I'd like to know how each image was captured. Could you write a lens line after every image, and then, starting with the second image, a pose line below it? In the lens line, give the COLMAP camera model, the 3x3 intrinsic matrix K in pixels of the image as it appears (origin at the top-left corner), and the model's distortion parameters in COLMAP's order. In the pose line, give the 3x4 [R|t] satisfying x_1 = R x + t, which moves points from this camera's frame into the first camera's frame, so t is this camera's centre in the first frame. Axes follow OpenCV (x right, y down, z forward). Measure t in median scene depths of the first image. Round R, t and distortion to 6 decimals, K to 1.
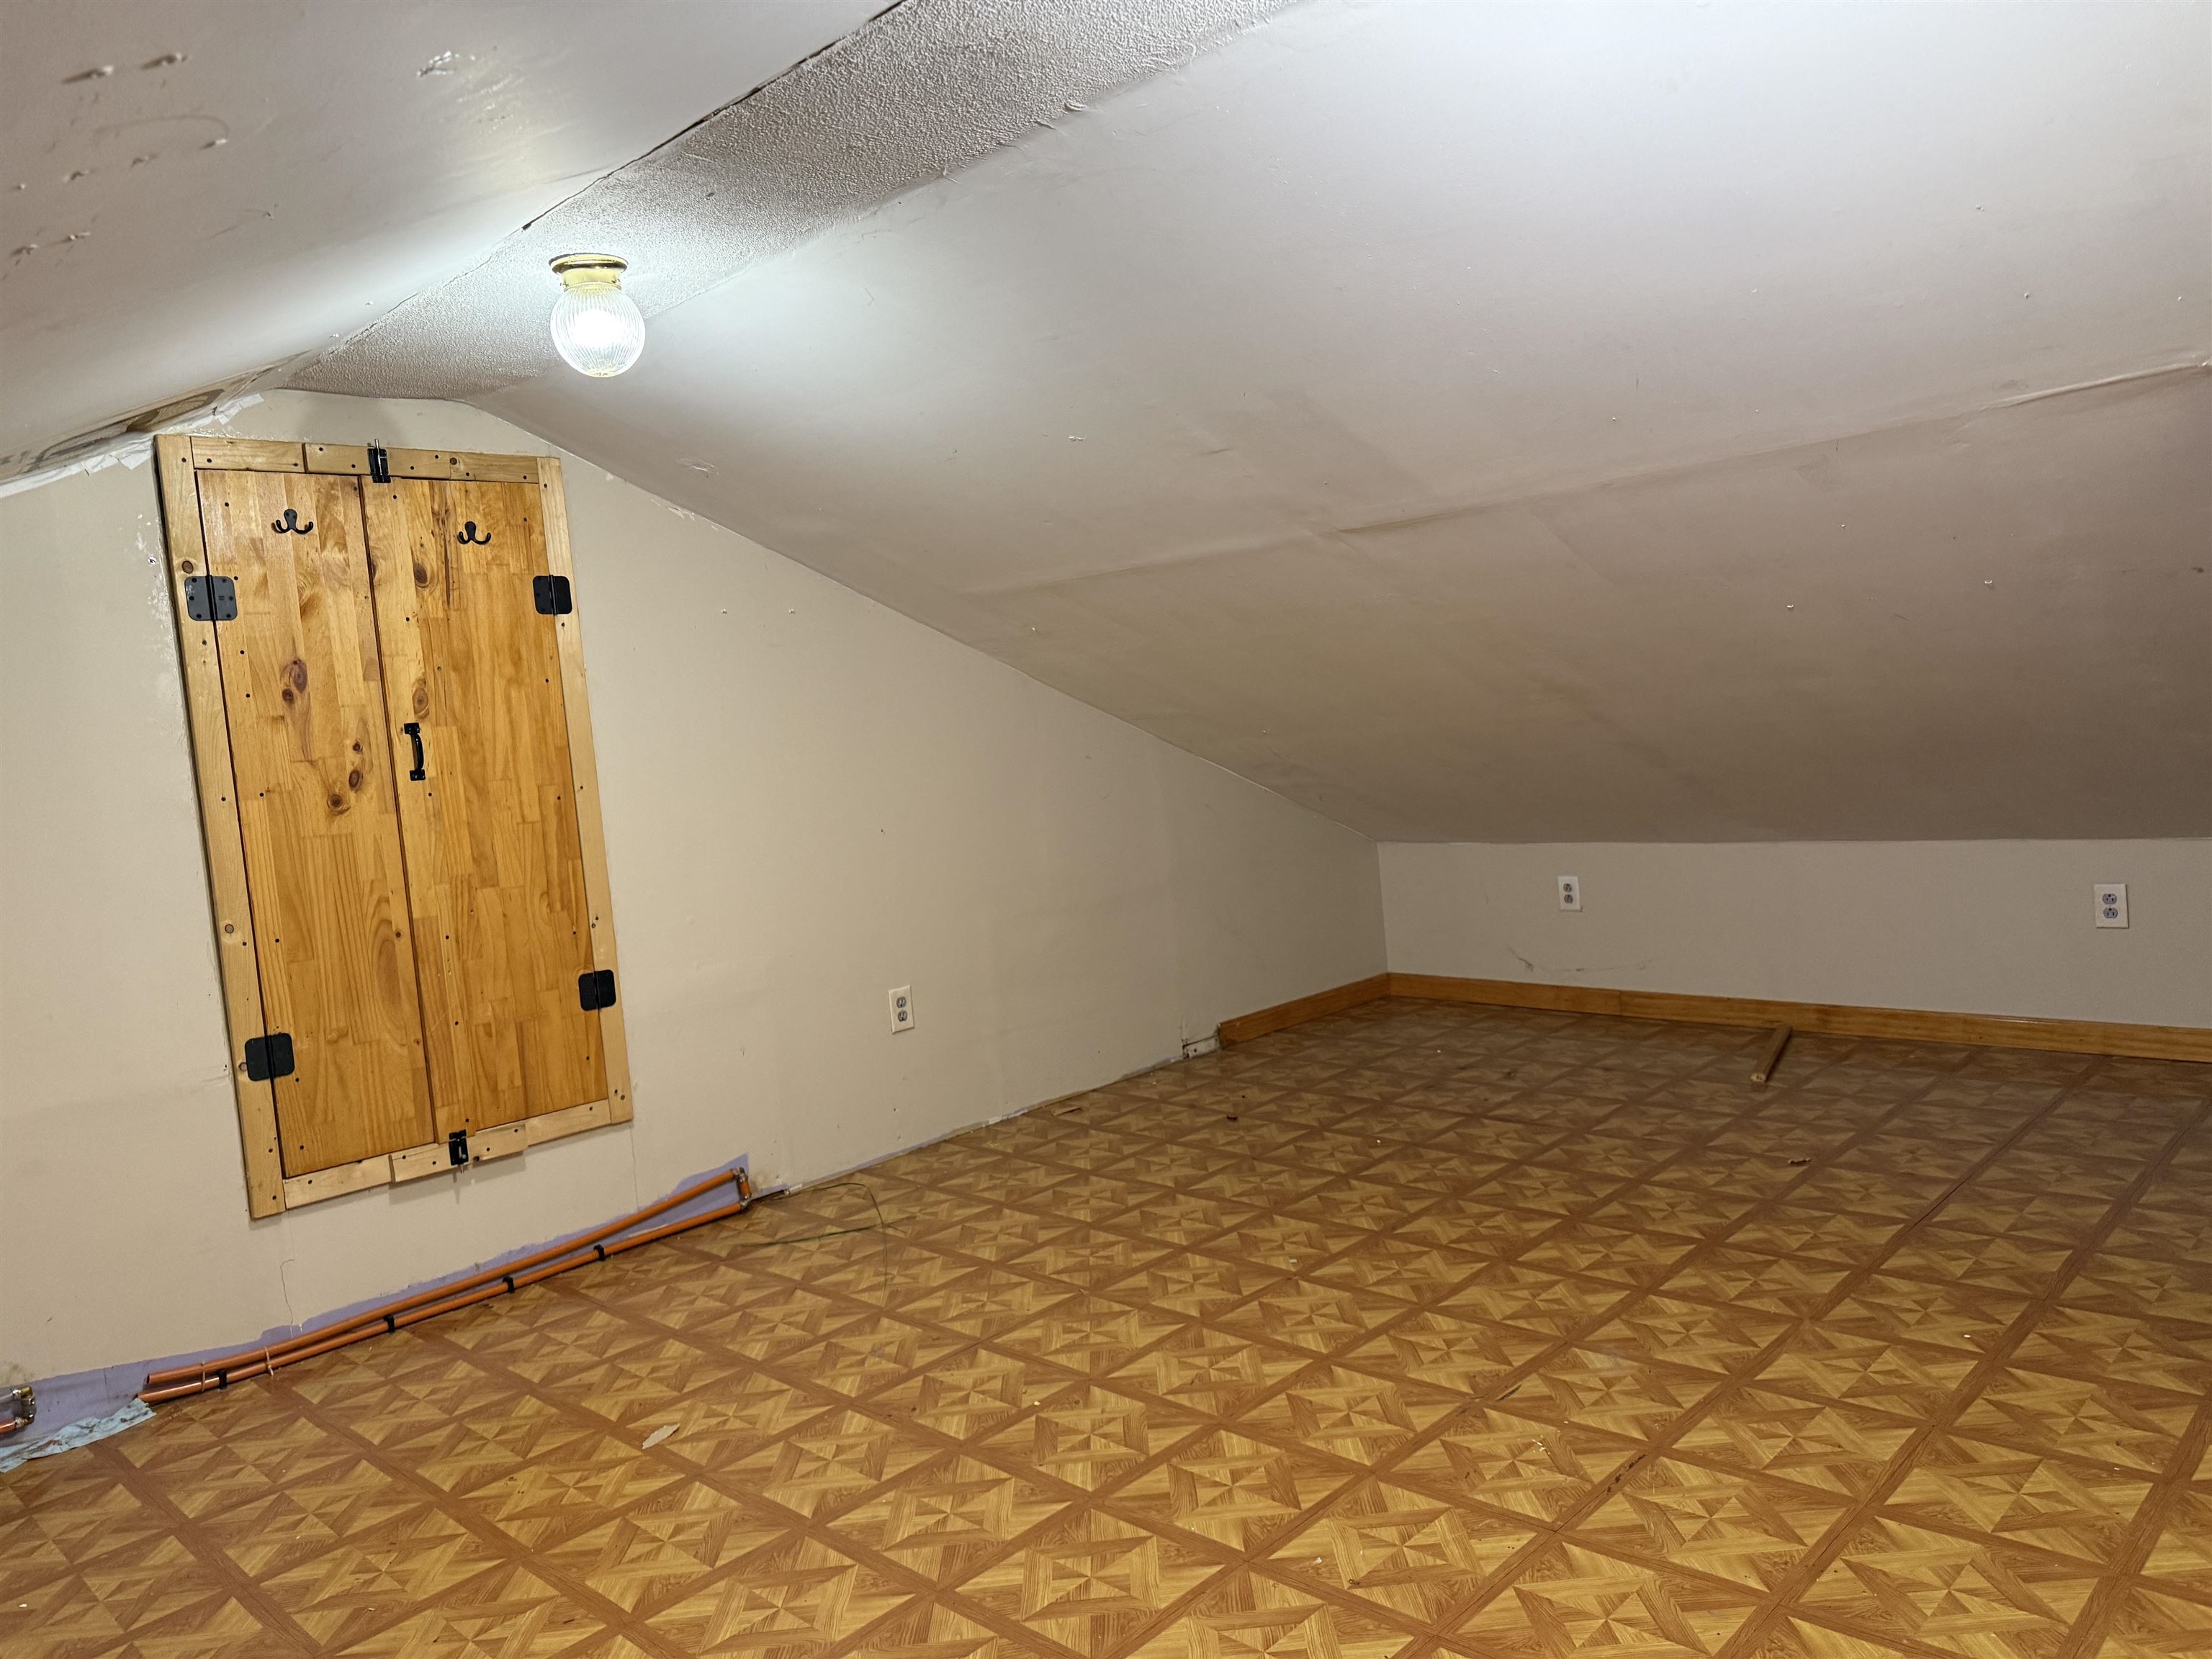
lens RADIAL K [[1563.0, 0, 1110.4], [0, 1563.0, 849.2], [0, 0, 1]] dist [0.066565, -0.093888]
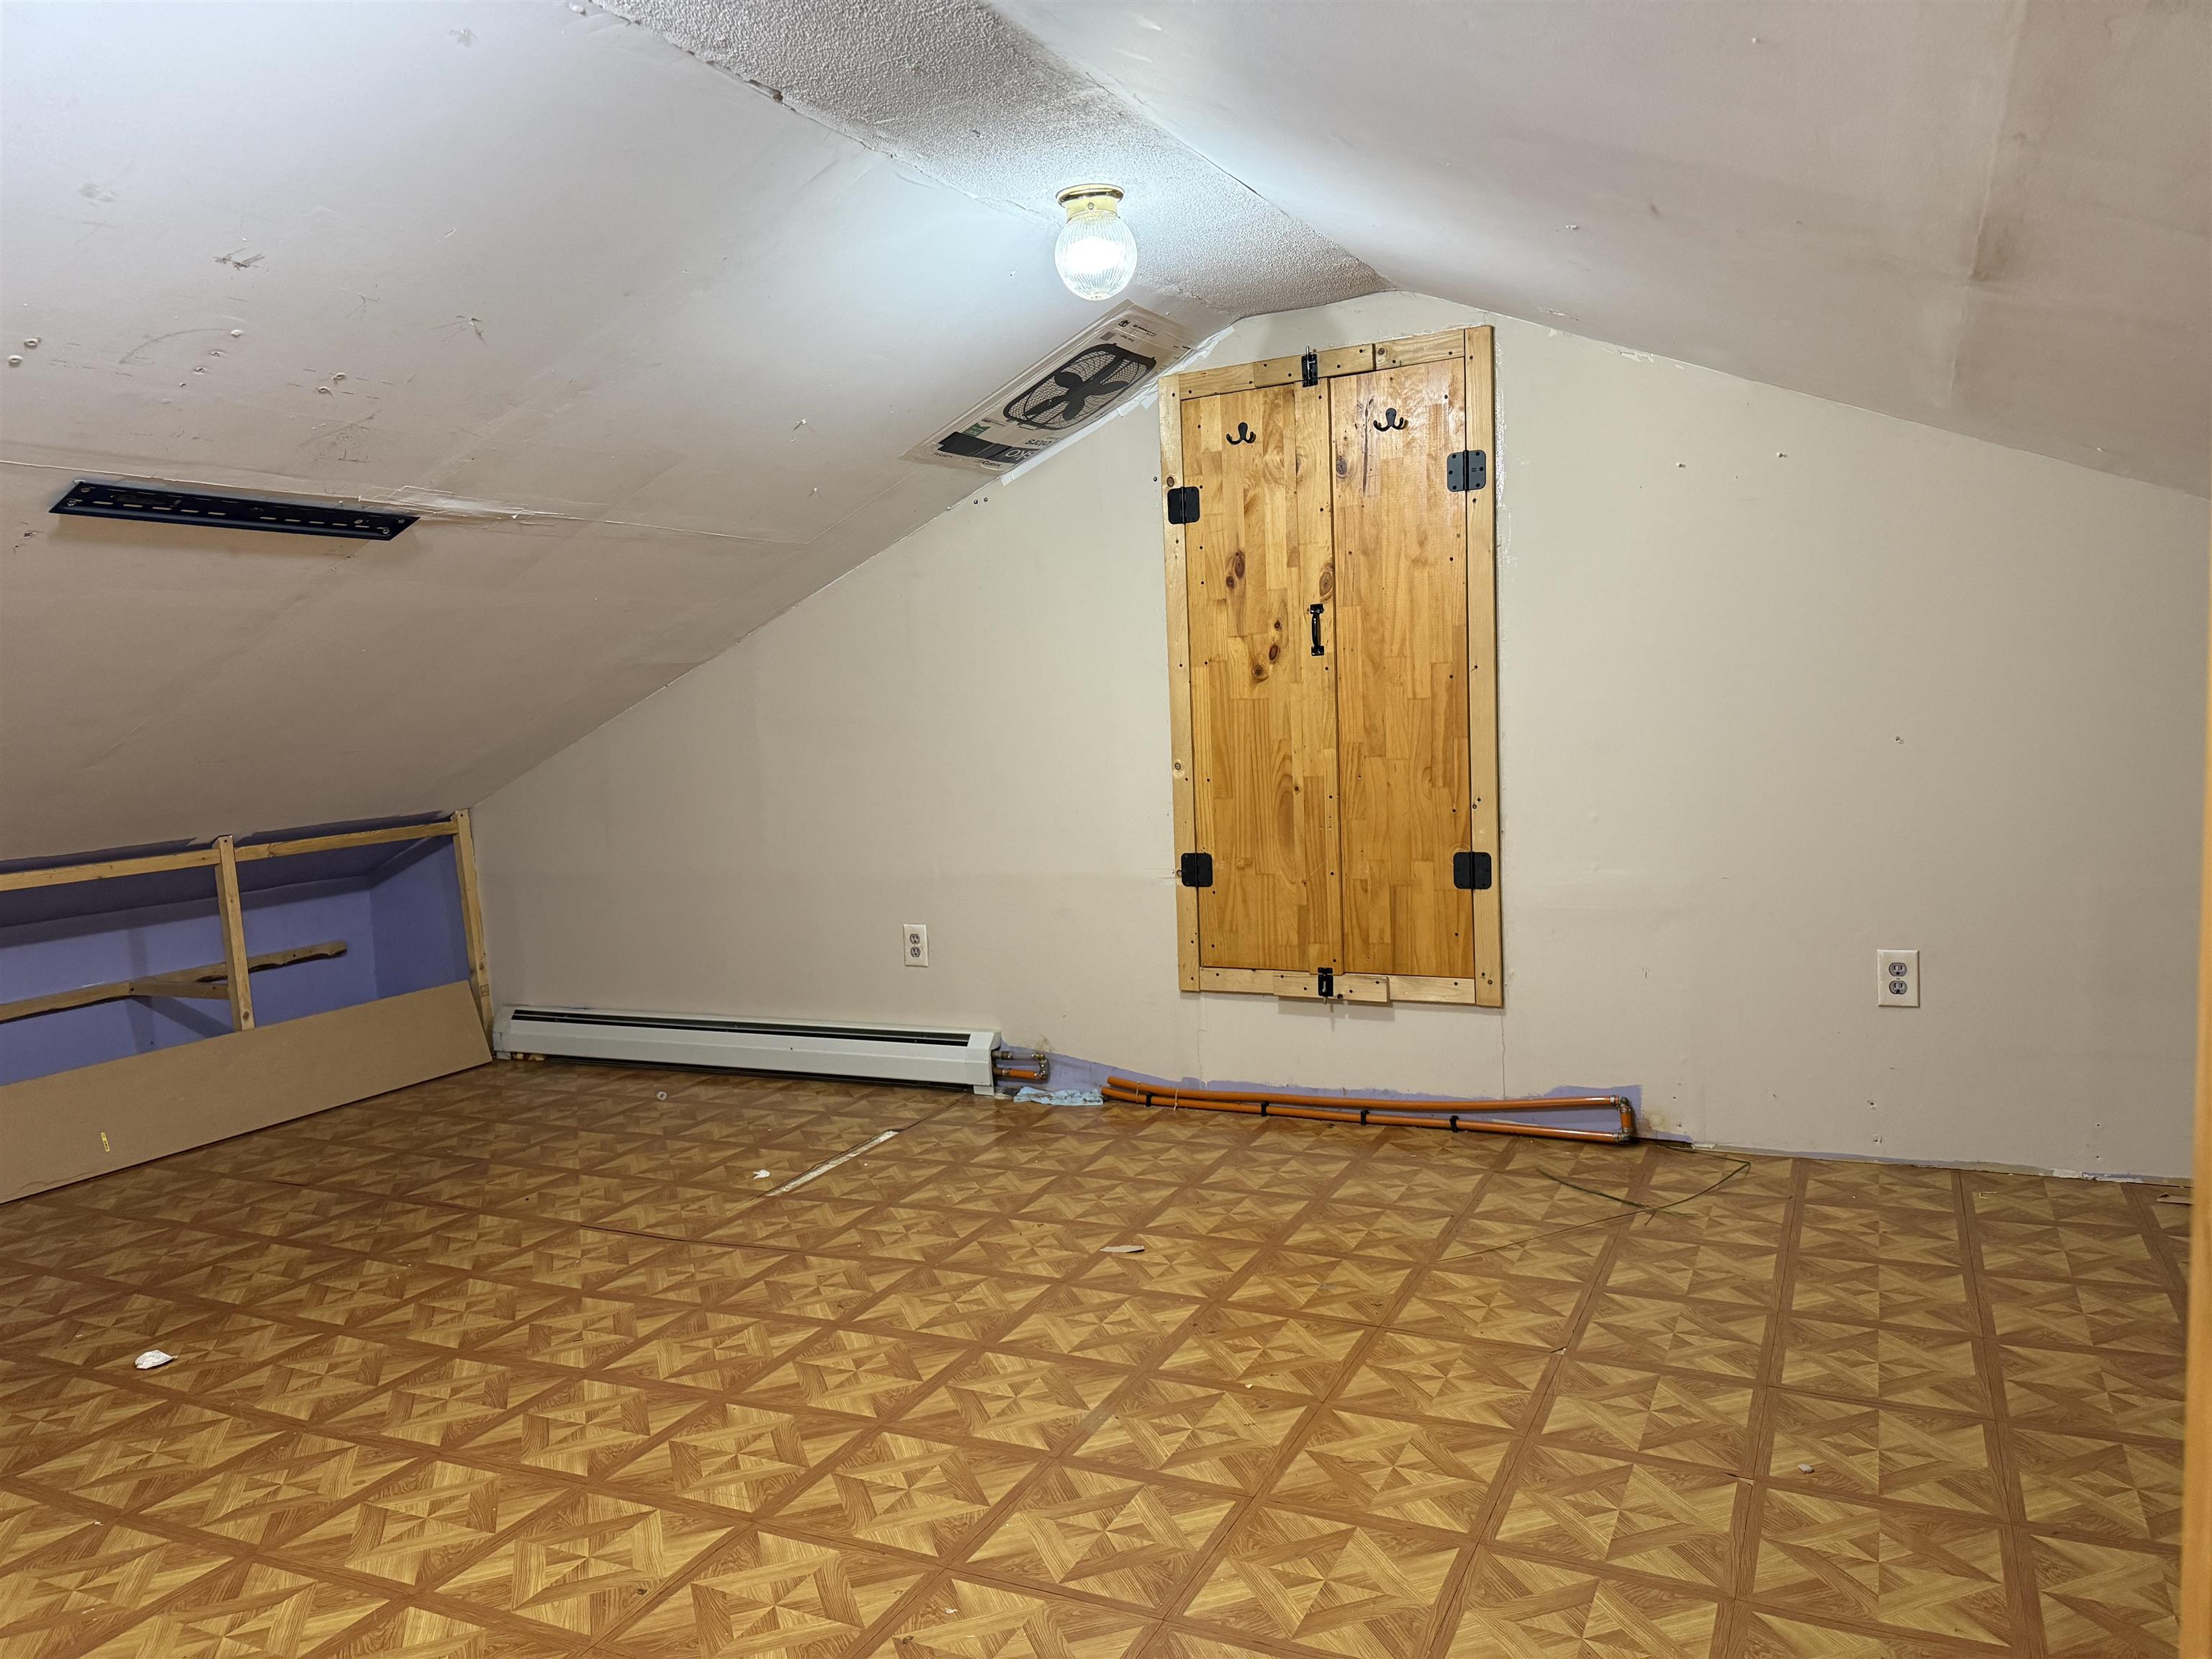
lens RADIAL K [[1558.5, 0, 1098.1], [0, 1558.5, 837.7], [0, 0, 1]] dist [0.161610, -0.278618]
pose [[0.305873, 0.160995, -0.938362, 0.595978], [-0.056943, 0.986928, 0.150766, -0.076148], [0.950368, 0.007318, 0.311042, 0.510905]]
